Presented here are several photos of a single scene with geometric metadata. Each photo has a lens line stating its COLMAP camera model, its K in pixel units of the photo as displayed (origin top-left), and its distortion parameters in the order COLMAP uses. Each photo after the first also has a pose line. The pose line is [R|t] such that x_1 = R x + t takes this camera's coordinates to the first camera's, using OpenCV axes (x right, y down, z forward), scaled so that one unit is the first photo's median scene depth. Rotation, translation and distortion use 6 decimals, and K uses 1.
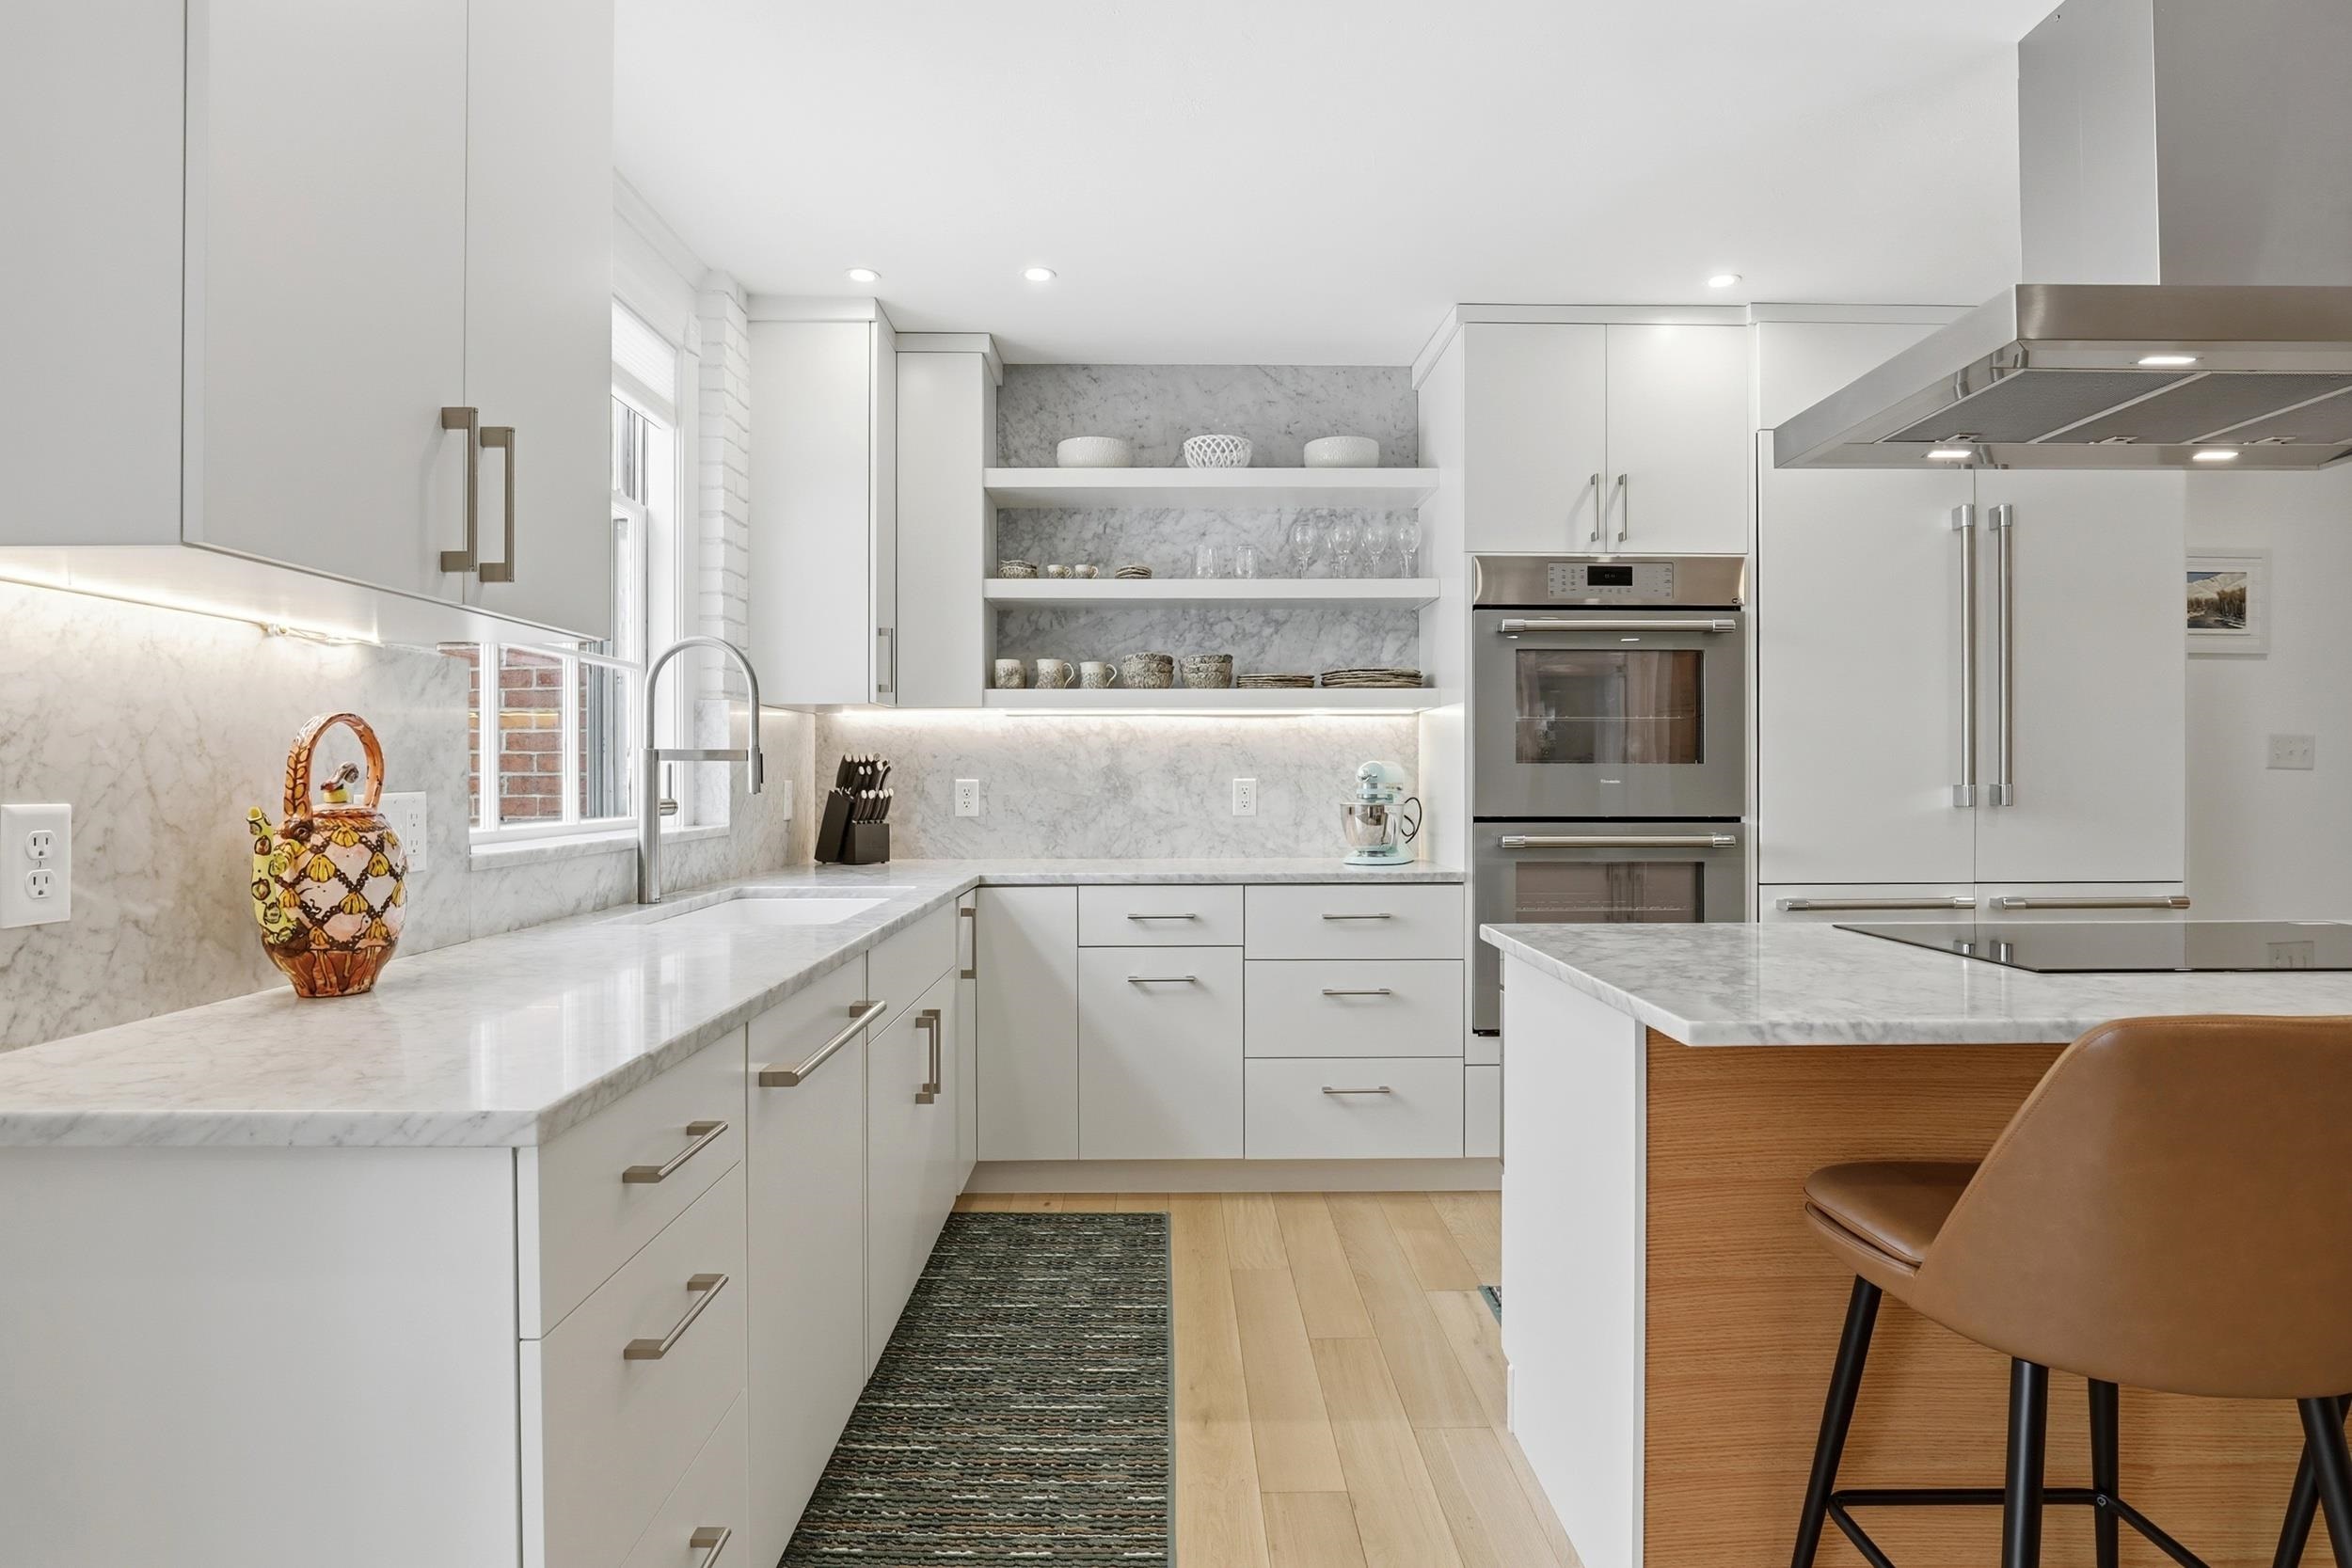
lens RADIAL K [[1225.8, 0, 1155.1], [0, 1225.8, 774.5], [0, 0, 1]] dist [-0.022606, 0.000073]
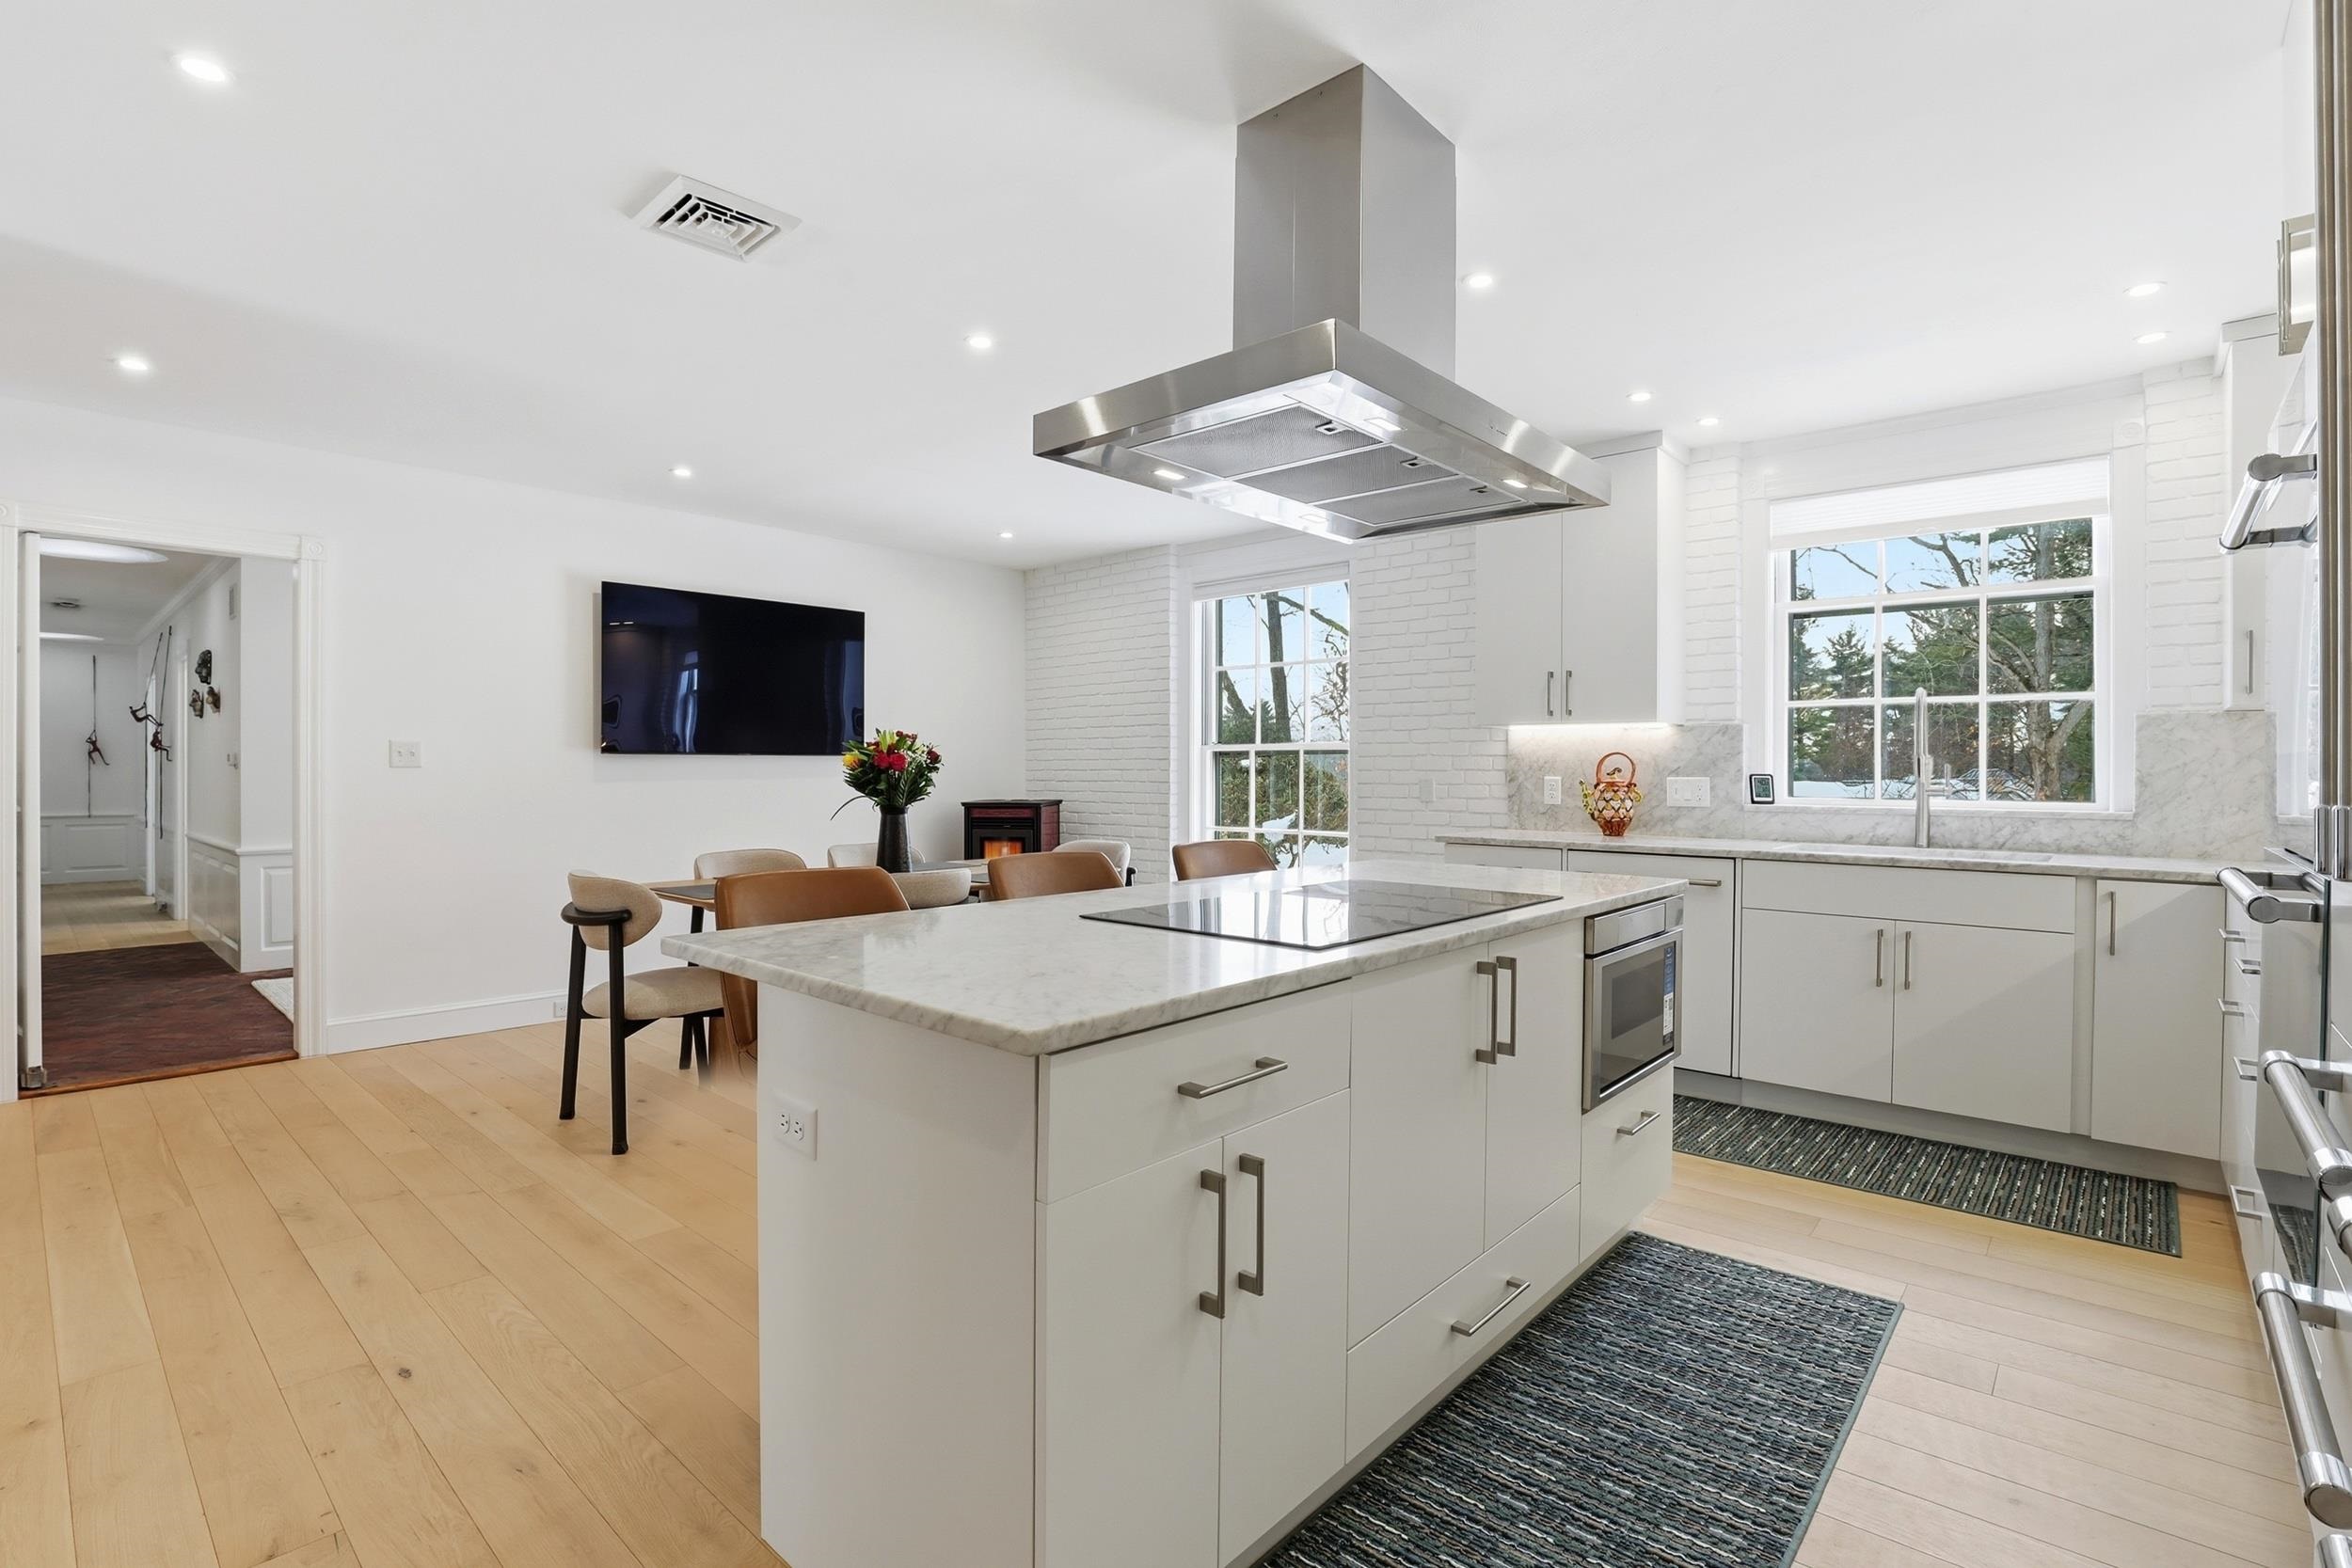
lens RADIAL K [[1092.0, 0, 1179.1], [0, 1092.0, 774.0], [0, 0, 1]] dist [-0.033434, 0.004548]
pose [[-0.660010, 0.000715, -0.751257, 0.964369], [-0.003927, 0.999983, 0.004402, 0.000671], [0.751247, 0.005855, -0.659996, 0.846395]]
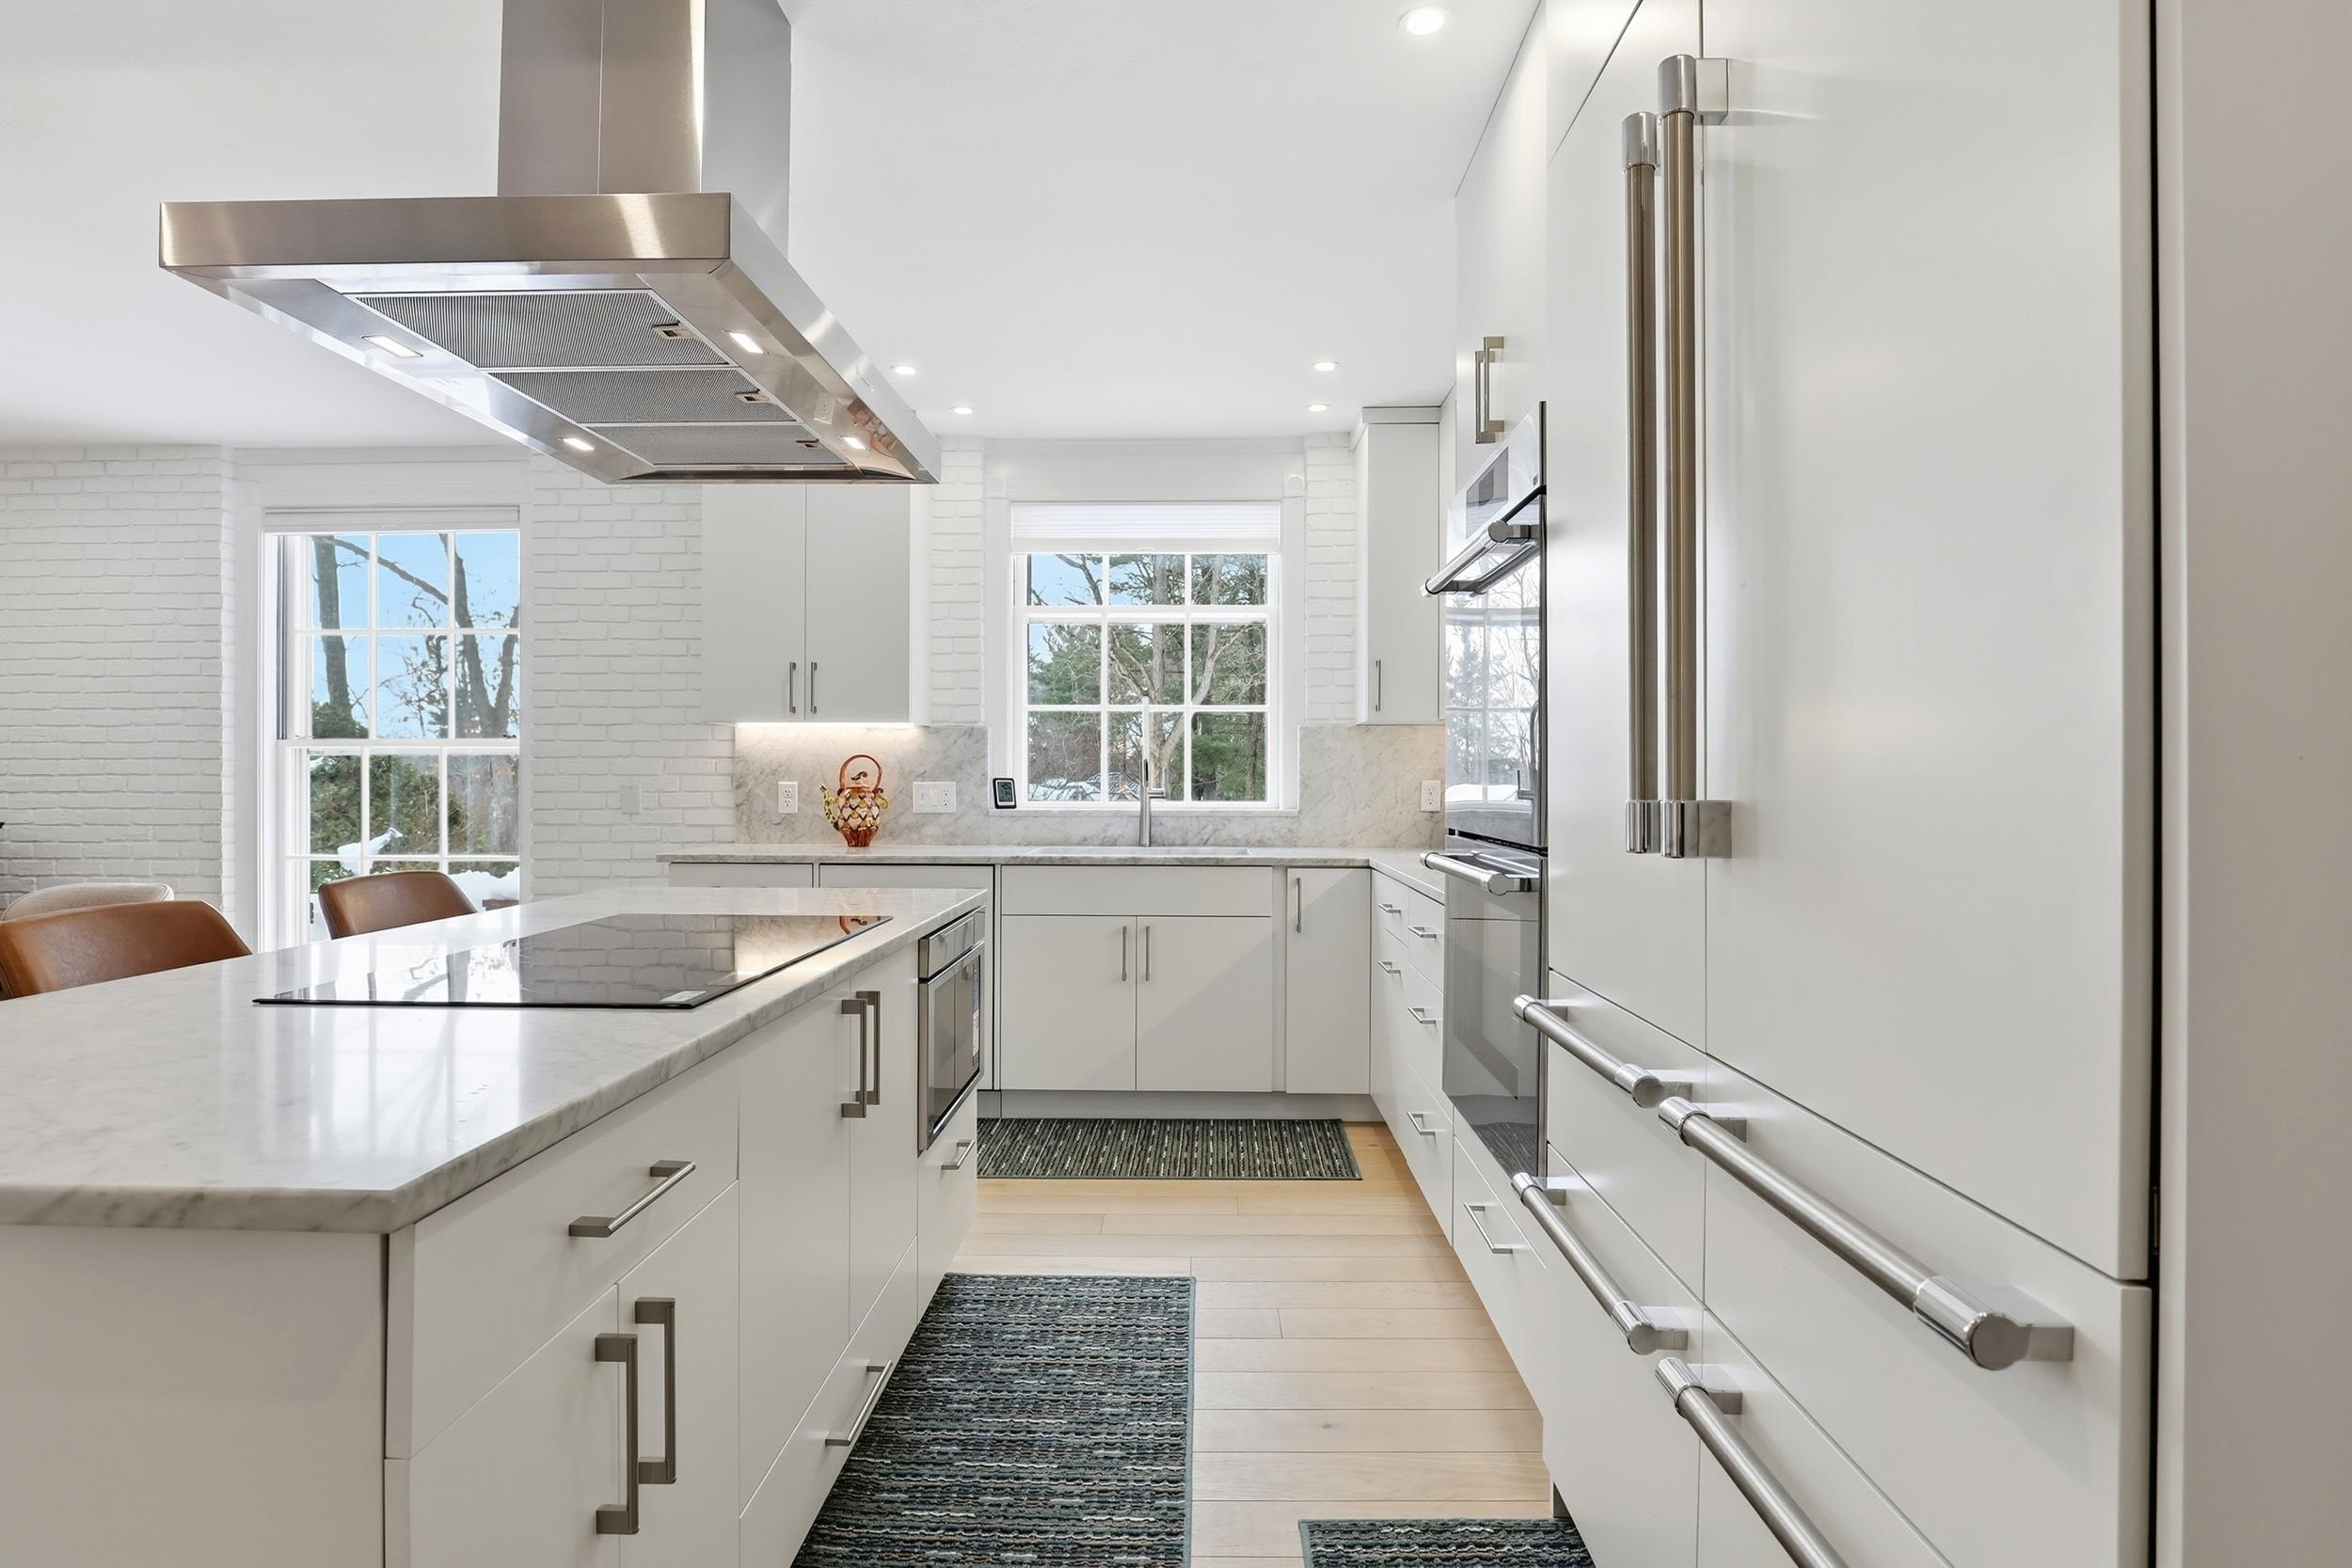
lens RADIAL K [[1225.8, 0, 1187.3], [0, 1225.8, 776.1], [0, 0, 1]] dist [-0.022606, 0.000073]
pose [[-0.012684, -0.000314, -0.999920, 0.972748], [-0.002252, 0.999997, -0.000286, 0.001149], [0.999917, 0.002249, -0.012685, 0.759539]]
